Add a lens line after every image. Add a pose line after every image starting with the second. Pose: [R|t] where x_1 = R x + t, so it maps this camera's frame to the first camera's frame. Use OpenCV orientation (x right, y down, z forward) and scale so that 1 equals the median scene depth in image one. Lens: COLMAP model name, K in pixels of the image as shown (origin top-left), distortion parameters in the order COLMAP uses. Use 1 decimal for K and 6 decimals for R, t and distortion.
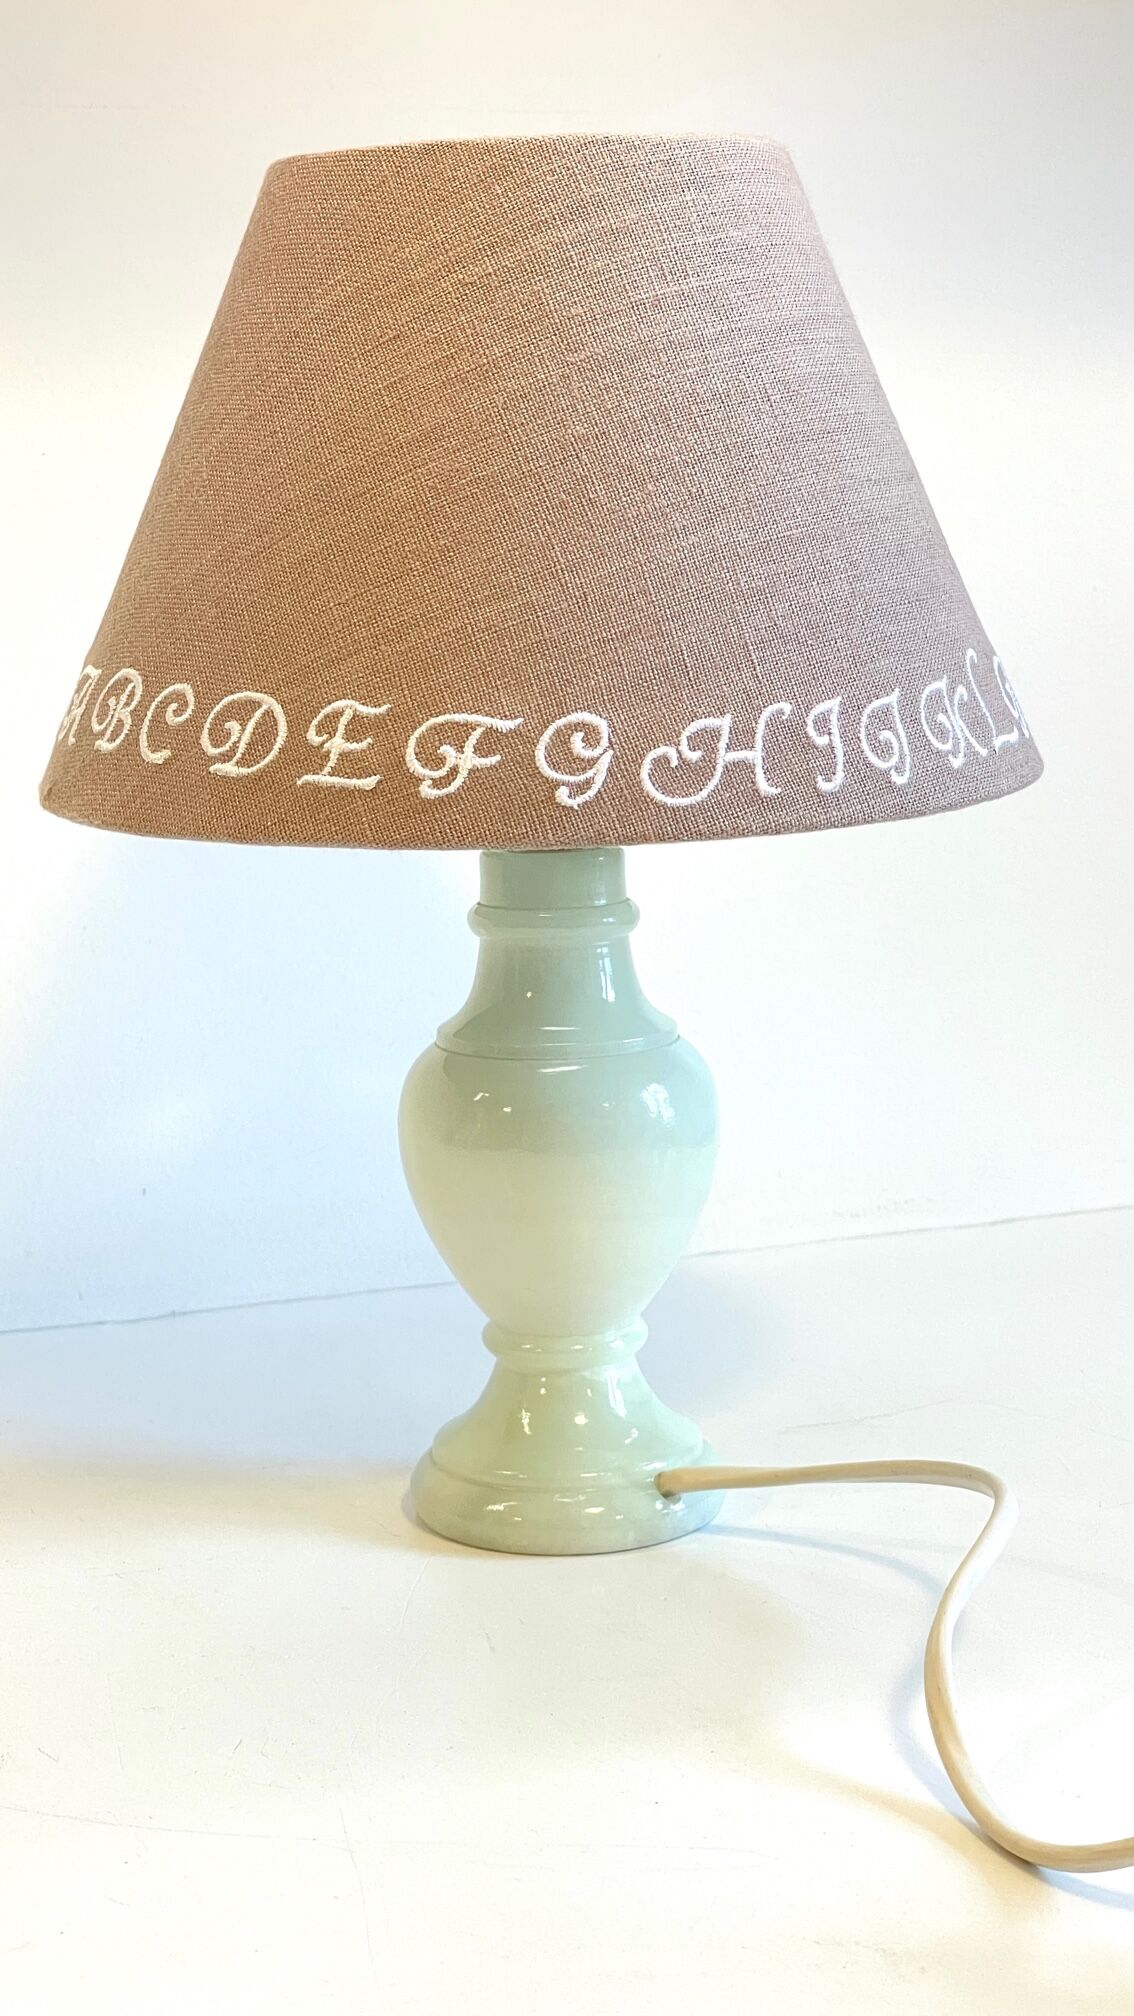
lens RADIAL K [[3030.5, 0, 567.0], [0, 3030.5, 1008.0], [0, 0, 1]] dist [0.088300, 0.114425]
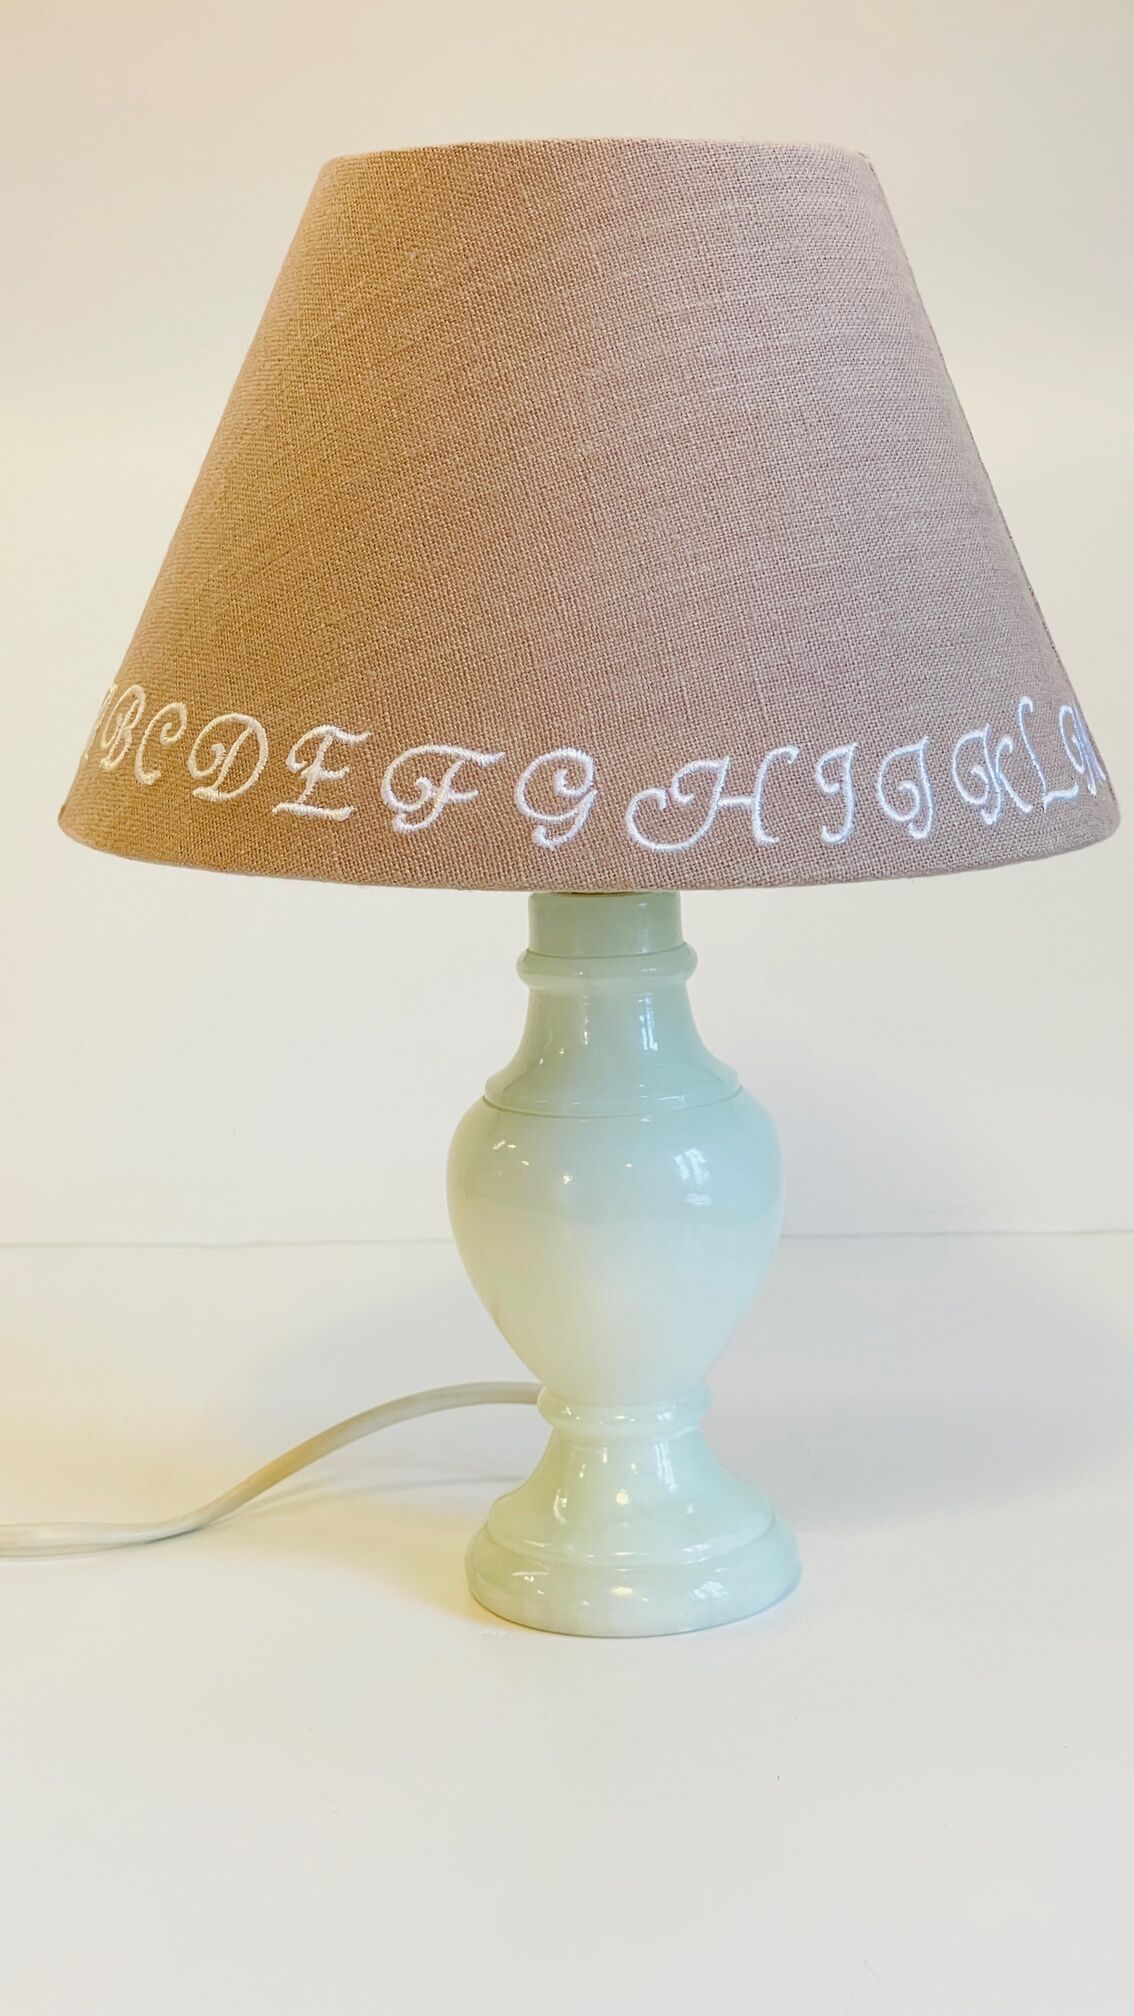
lens RADIAL K [[3030.5, 0, 567.0], [0, 3030.5, 1008.0], [0, 0, 1]] dist [0.088300, 0.114425]
pose [[0.990474, 0.049734, -0.128409, 0.126956], [-0.050913, 0.998686, -0.005920, -0.011275], [0.127945, 0.012401, 0.991704, 0.066909]]
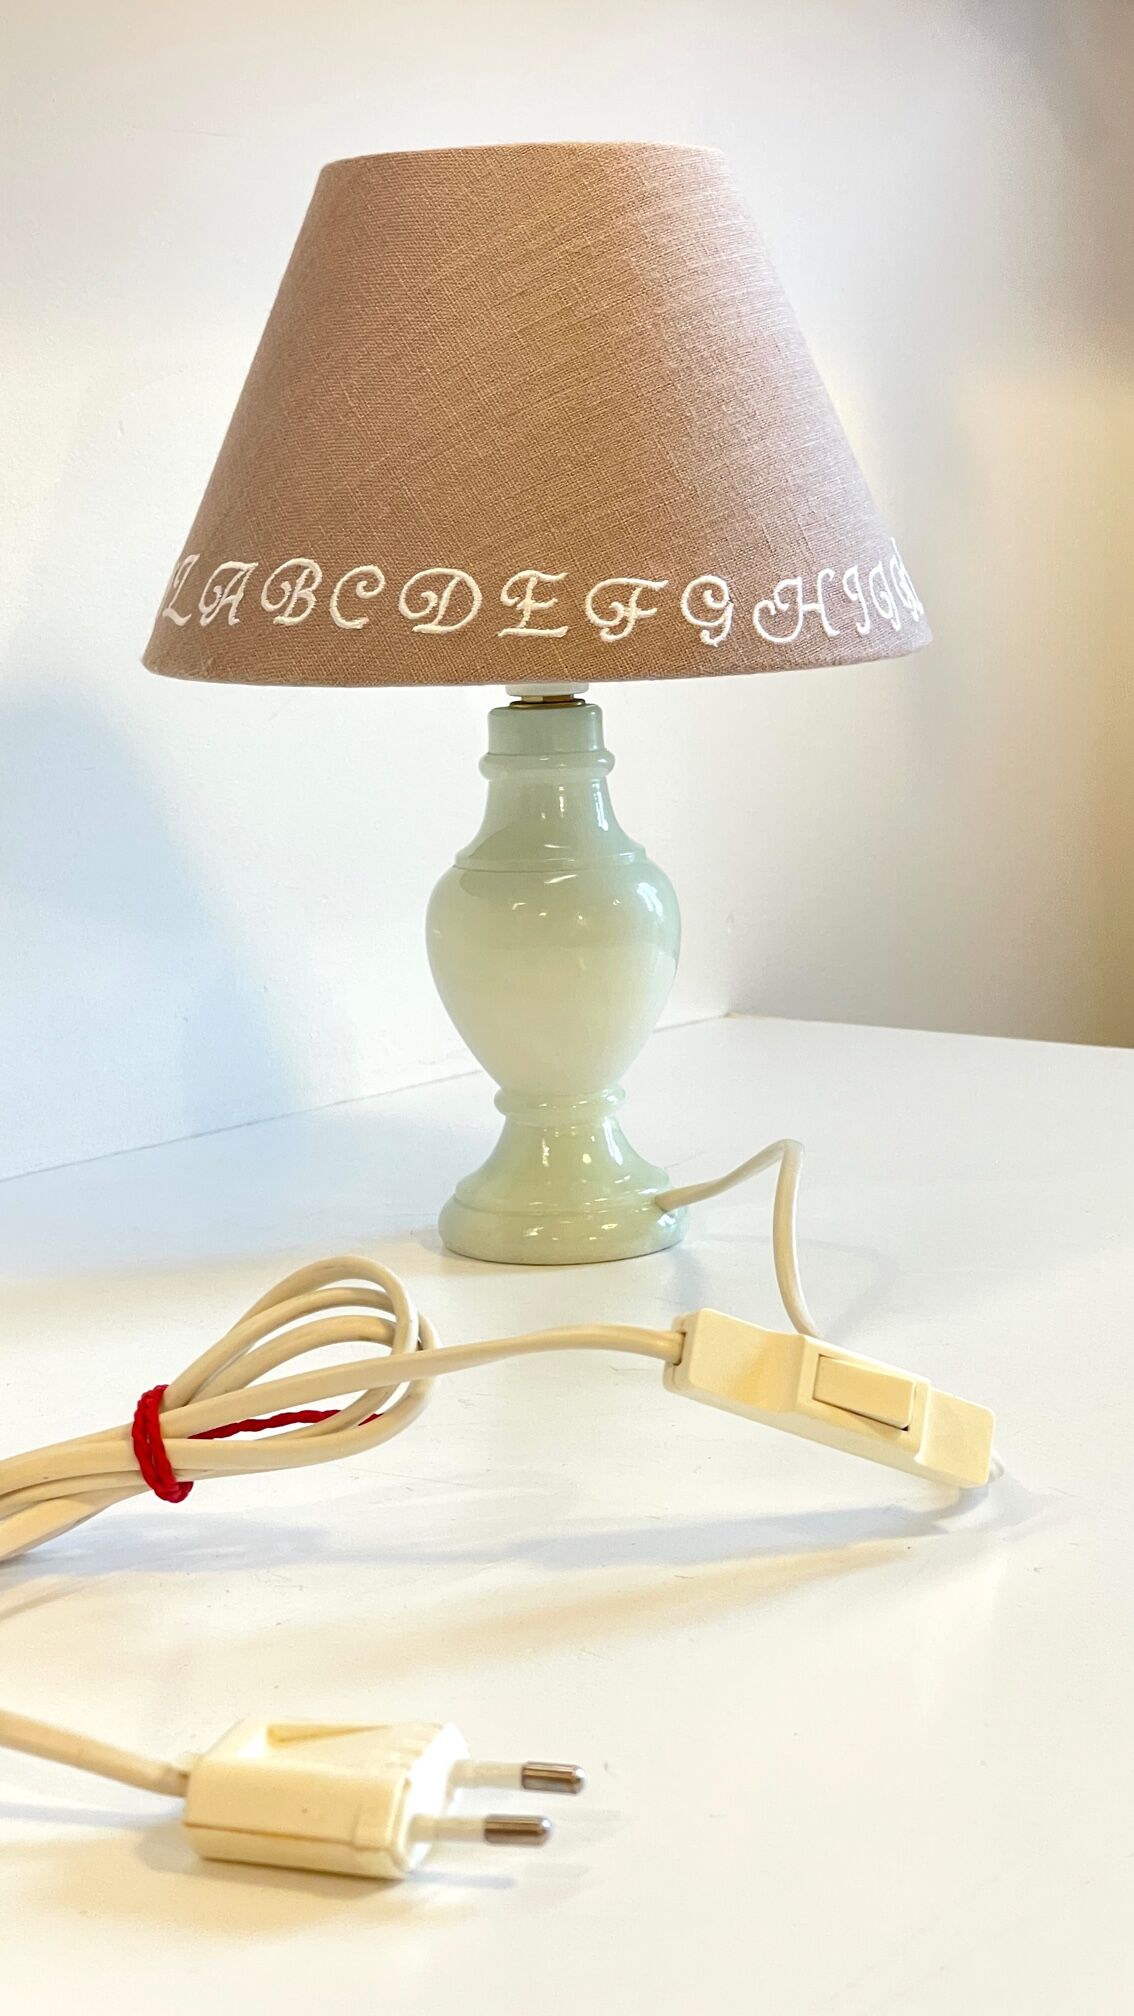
lens RADIAL K [[3030.5, 0, 567.0], [0, 3030.5, 1008.0], [0, 0, 1]] dist [0.088300, 0.114425]
pose [[0.933739, -0.064235, 0.352144, -0.521501], [0.071387, 0.997422, -0.007348, 0.094628], [-0.350764, 0.032000, 0.935917, -0.210484]]
